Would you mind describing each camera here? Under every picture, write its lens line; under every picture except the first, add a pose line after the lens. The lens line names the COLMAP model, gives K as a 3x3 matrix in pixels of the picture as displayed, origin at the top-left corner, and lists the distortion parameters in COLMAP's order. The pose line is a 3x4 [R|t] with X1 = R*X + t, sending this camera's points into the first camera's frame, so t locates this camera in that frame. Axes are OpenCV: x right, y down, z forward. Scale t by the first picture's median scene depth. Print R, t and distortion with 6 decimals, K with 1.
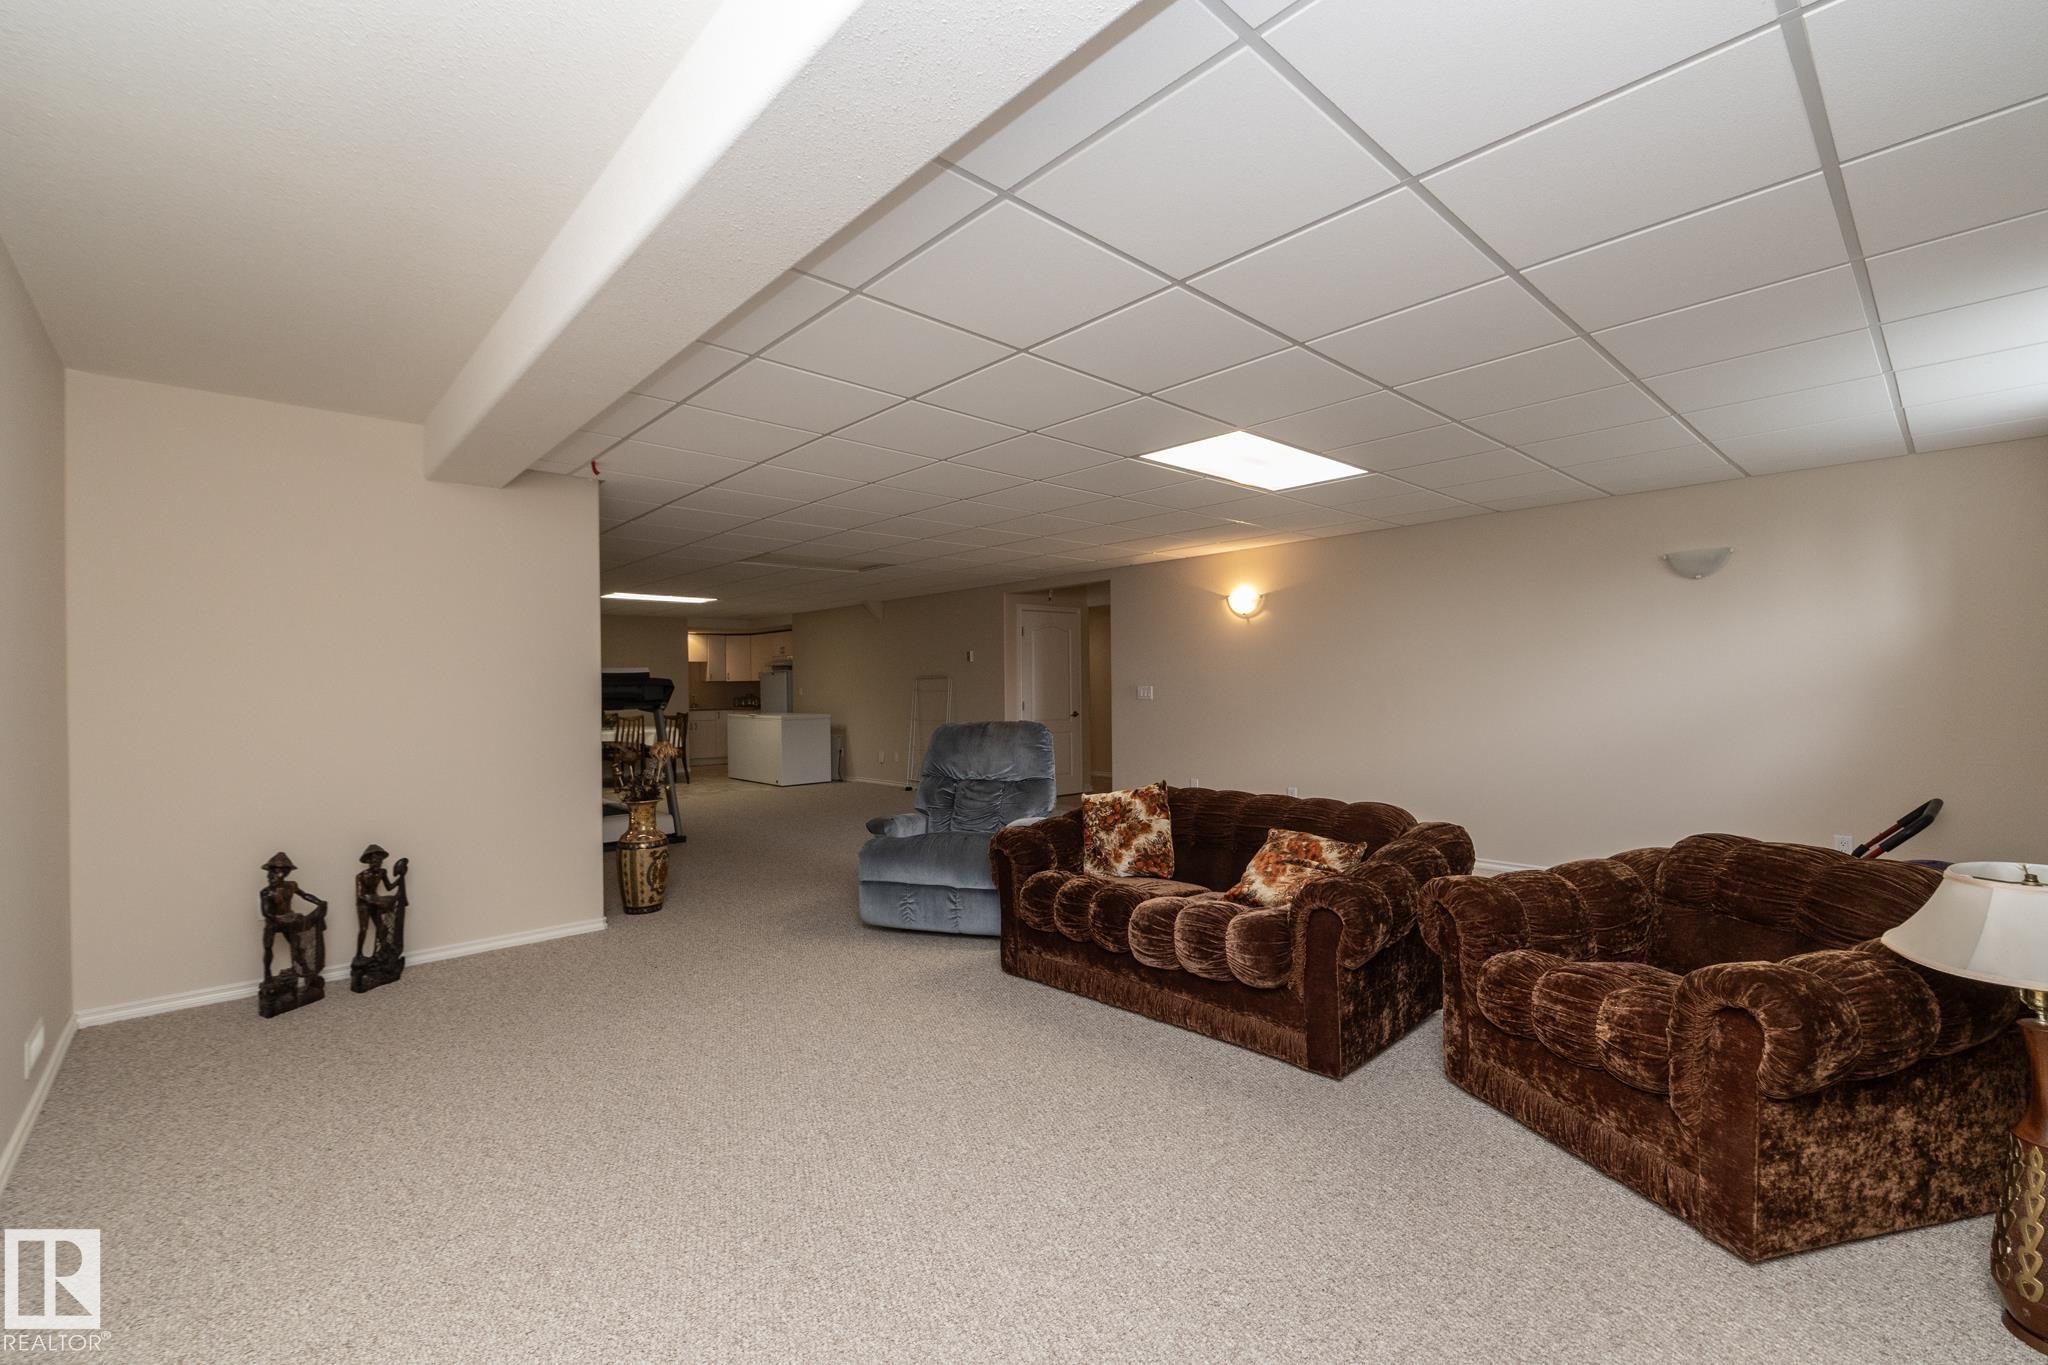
lens RADIAL K [[871.7, 0, 1016.2], [0, 871.7, 682.3], [0, 0, 1]] dist [-0.001115, -0.000312]
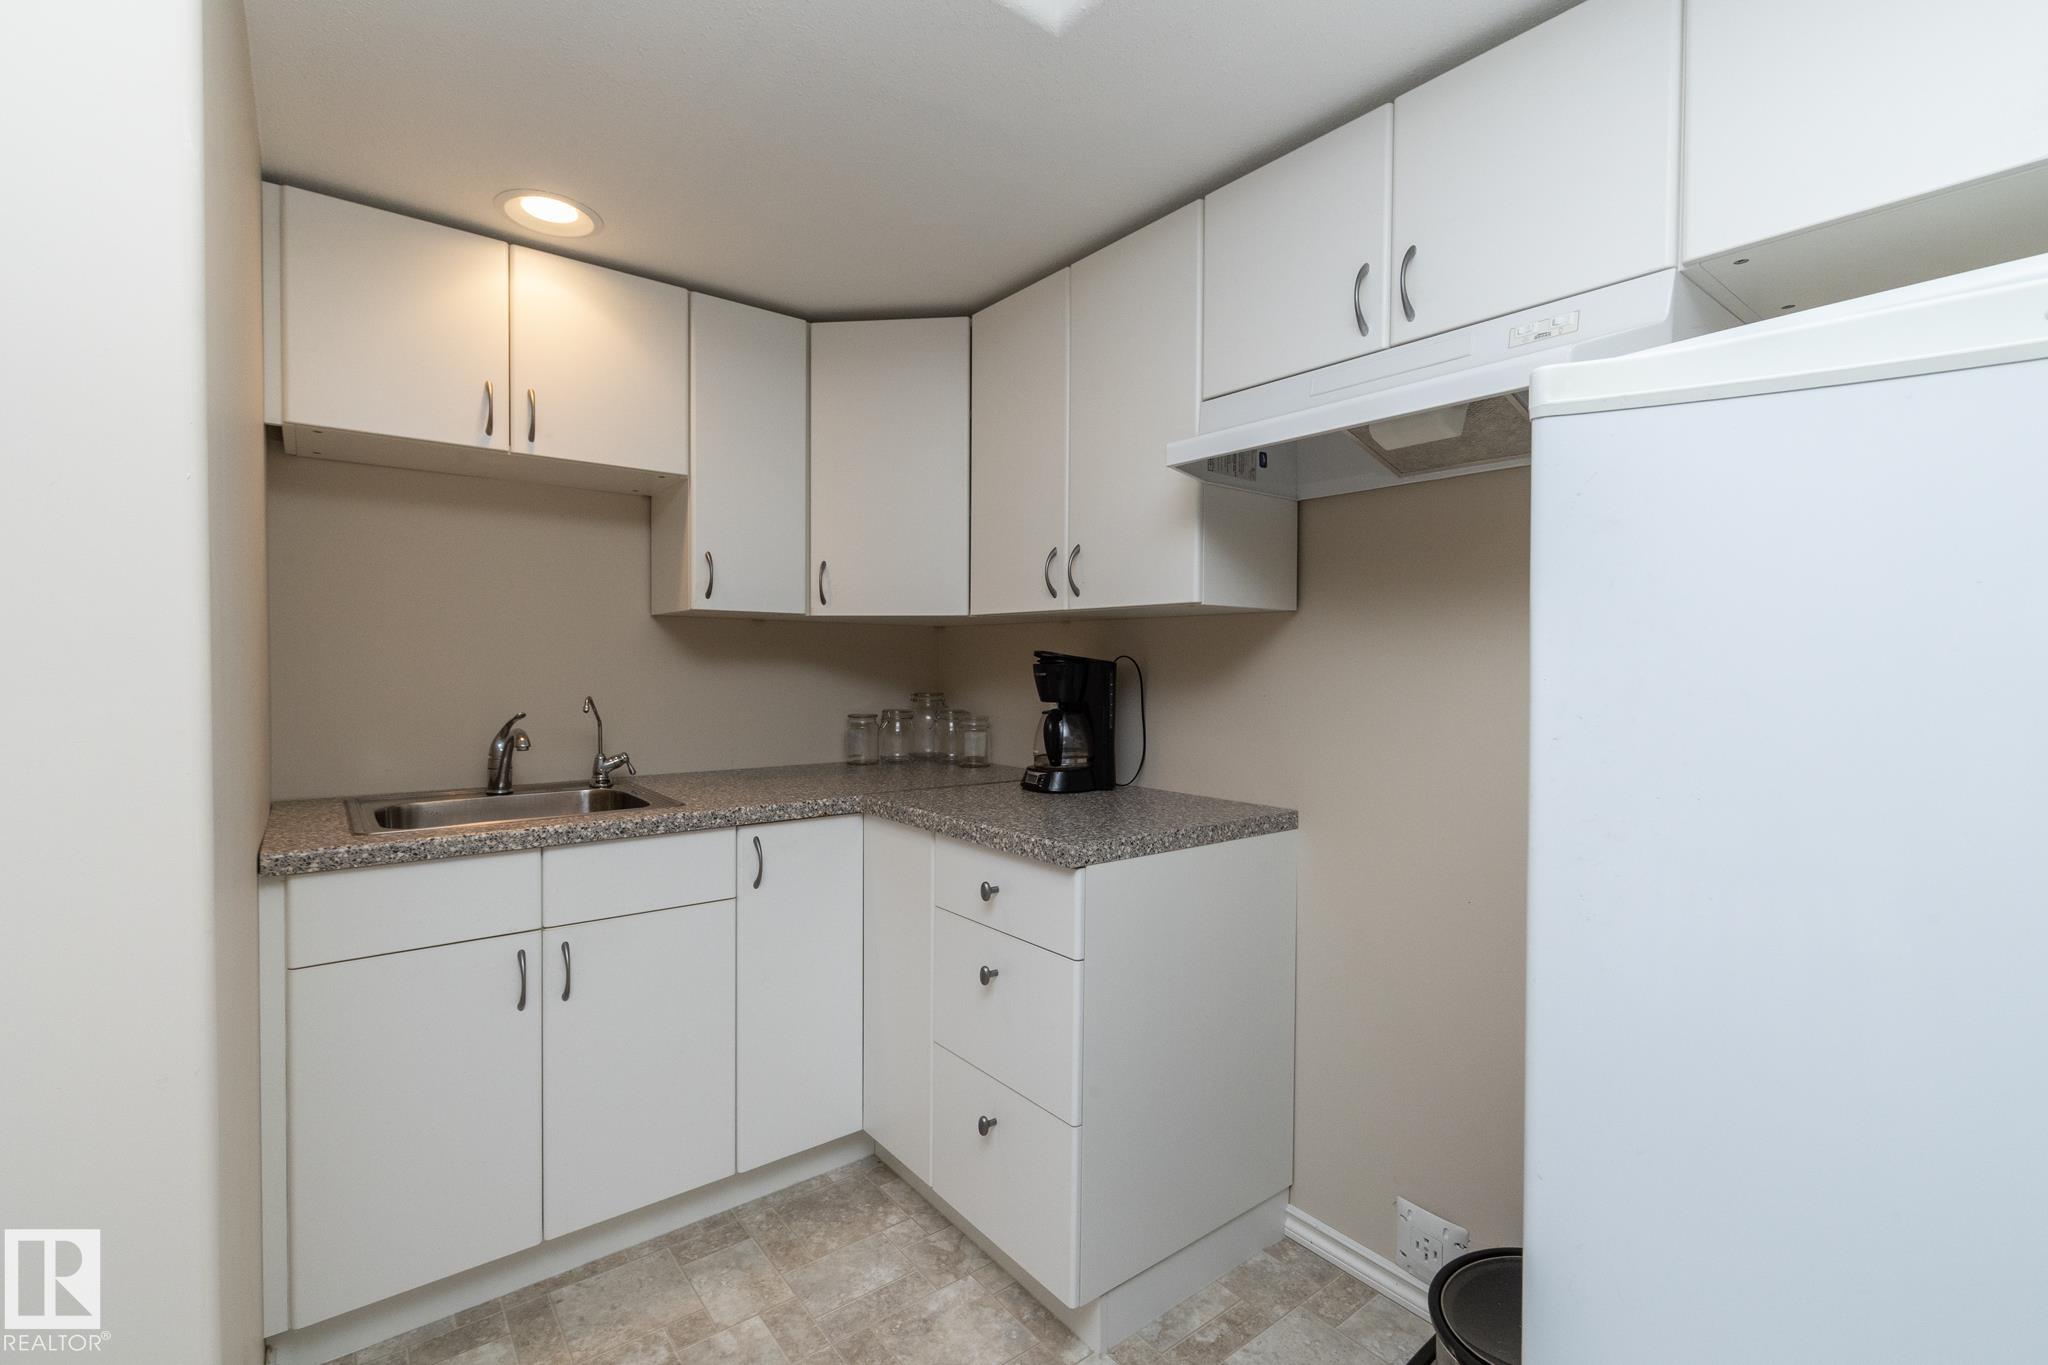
lens RADIAL K [[871.7, 0, 1016.2], [0, 871.7, 682.3], [0, 0, 1]] dist [-0.001115, -0.000312]
pose [[0.997304, 0.022308, -0.069903, -0.374290], [-0.020566, 0.999462, 0.025541, 0.008153], [0.070435, -0.024035, 0.997227, 1.110238]]
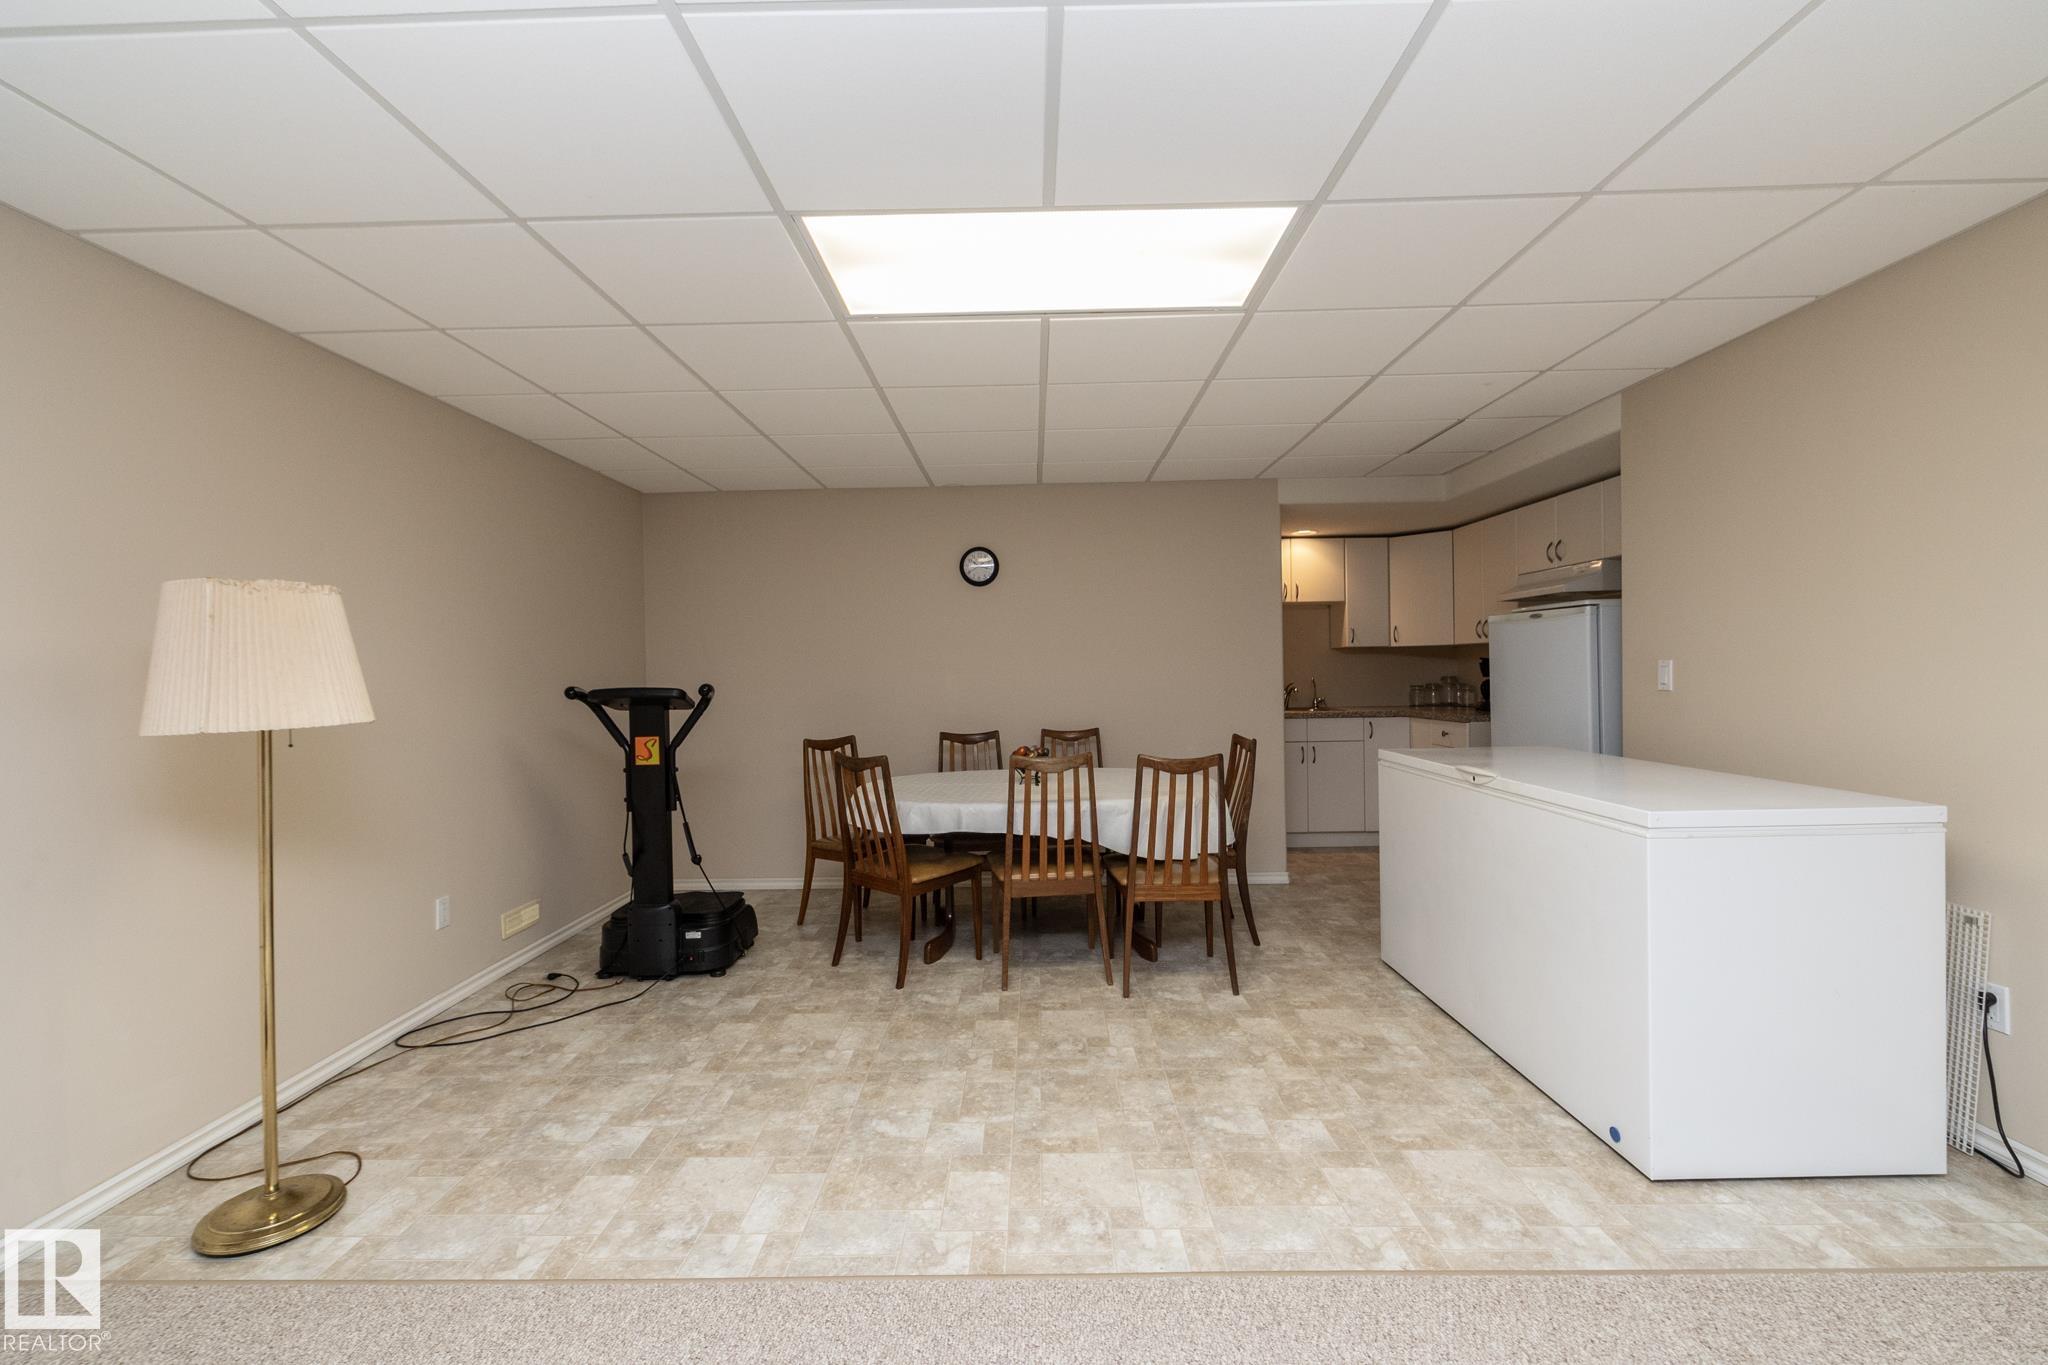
lens RADIAL K [[871.7, 0, 1016.2], [0, 871.7, 682.3], [0, 0, 1]] dist [-0.001115, -0.000312]
pose [[0.728765, 0.009858, -0.684693, -0.234189], [0.010391, 0.999622, 0.025452, 0.004943], [0.684685, -0.025663, 0.728387, 0.752430]]
